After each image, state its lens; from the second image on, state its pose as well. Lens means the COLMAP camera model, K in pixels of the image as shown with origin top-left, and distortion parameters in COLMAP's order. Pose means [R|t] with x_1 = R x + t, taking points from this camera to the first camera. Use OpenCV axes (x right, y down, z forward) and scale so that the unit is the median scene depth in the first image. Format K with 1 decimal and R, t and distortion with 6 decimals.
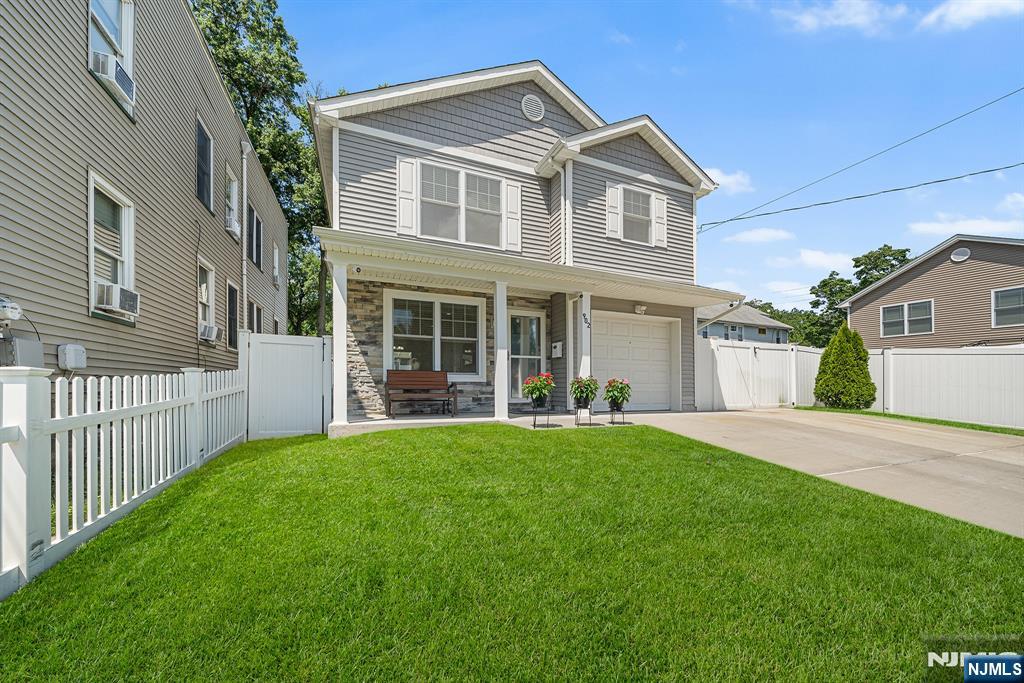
lens RADIAL K [[350.4, 0, 509.8], [0, 350.4, 388.9], [0, 0, 1]] dist [-0.011124, -0.000006]
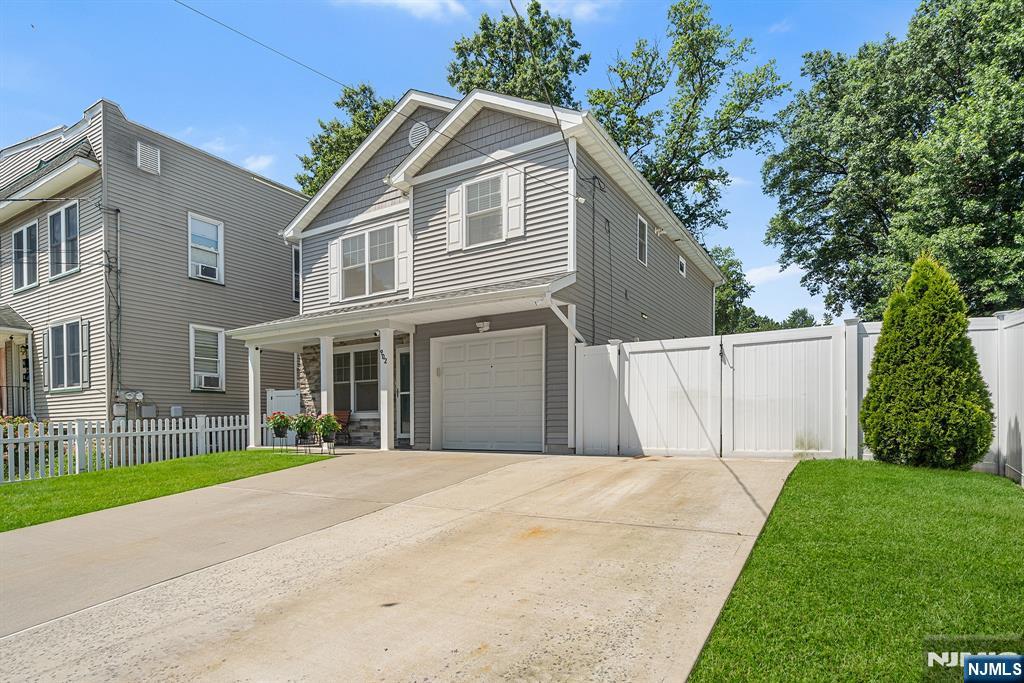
lens RADIAL K [[553.7, 0, 509.0], [0, 553.7, 438.1], [0, 0, 1]] dist [0.001974, 0.001129]
pose [[0.593311, 0.010570, -0.804904, 1.573051], [0.005160, 0.999843, 0.016933, 0.015152], [0.804957, -0.014200, 0.593164, 0.294254]]
